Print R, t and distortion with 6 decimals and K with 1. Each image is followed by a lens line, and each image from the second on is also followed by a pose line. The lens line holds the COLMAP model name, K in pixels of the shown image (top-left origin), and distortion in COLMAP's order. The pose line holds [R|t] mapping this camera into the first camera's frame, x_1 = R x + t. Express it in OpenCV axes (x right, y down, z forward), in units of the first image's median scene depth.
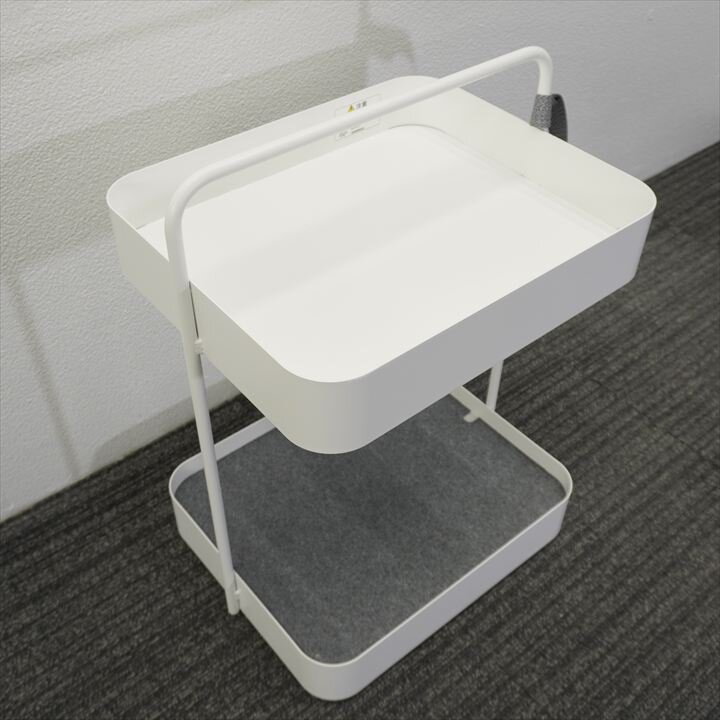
lens RADIAL K [[853.1, 0, 356.8], [0, 853.1, 359.7], [0, 0, 1]] dist [-0.037244, 0.011202]
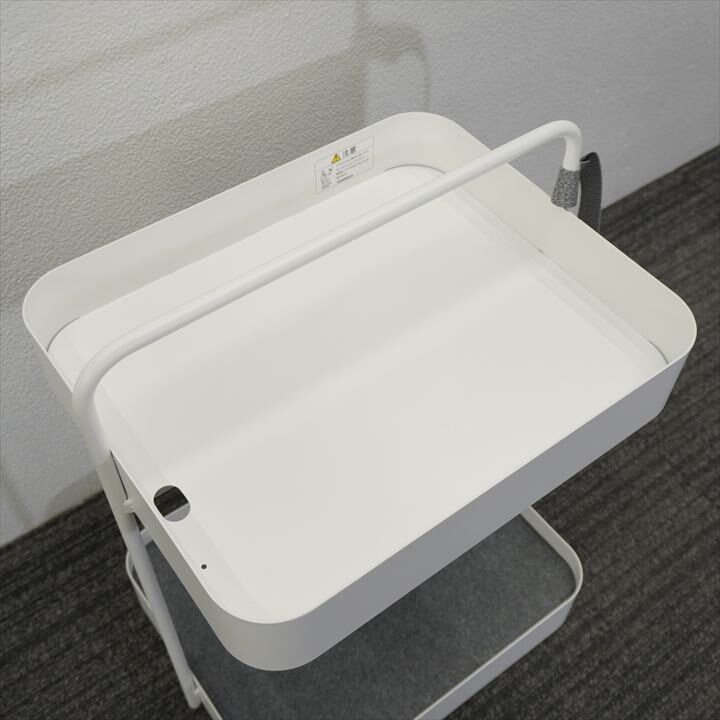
lens RADIAL K [[917.6, 0, 360.0], [0, 917.6, 360.0], [0, 0, 1]] dist [-0.011293, 0.013219]
pose [[0.998787, 0.038255, -0.031012, 0.045785], [-0.033534, 0.989501, 0.140578, -0.202601], [0.036064, -0.139368, 0.989584, 0.089749]]
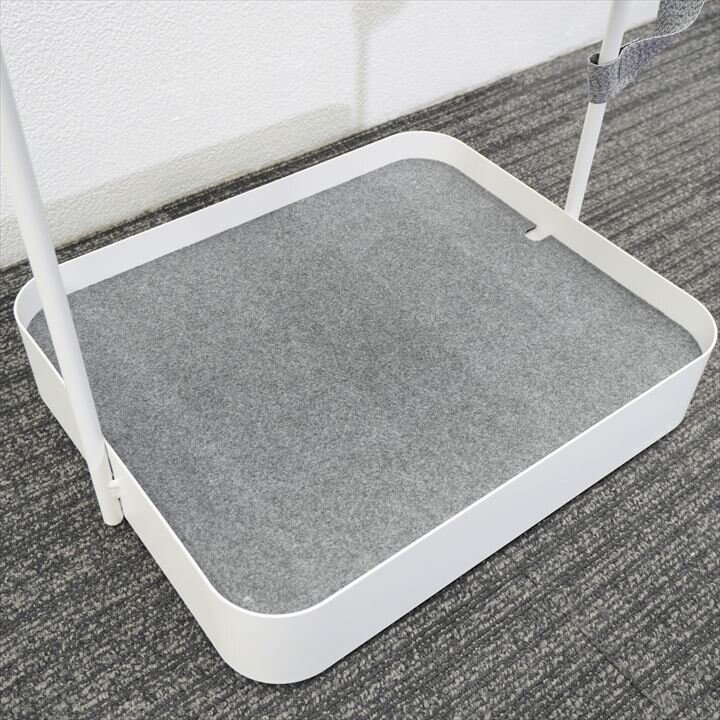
lens RADIAL K [[917.6, 0, 360.0], [0, 917.6, 360.0], [0, 0, 1]] dist [-0.011293, 0.013219]
pose [[0.999123, 0.040416, -0.010918, 0.020752], [-0.039980, 0.998492, 0.037617, 0.154985], [0.012421, -0.037148, 0.999233, 0.385125]]
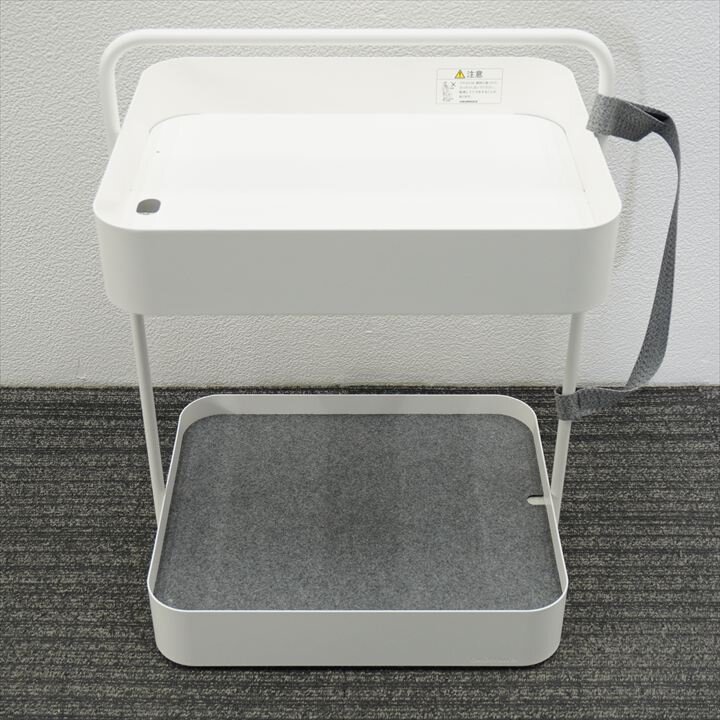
lens RADIAL K [[1202.3, 0, 360.0], [0, 1202.3, 360.0], [0, 0, 1]] dist [-0.036432, 0.145840]
pose [[0.773312, 0.356043, -0.524616, 0.614855], [-0.425017, 0.905103, -0.012228, 0.037058], [0.470477, 0.232427, 0.851251, -0.060325]]
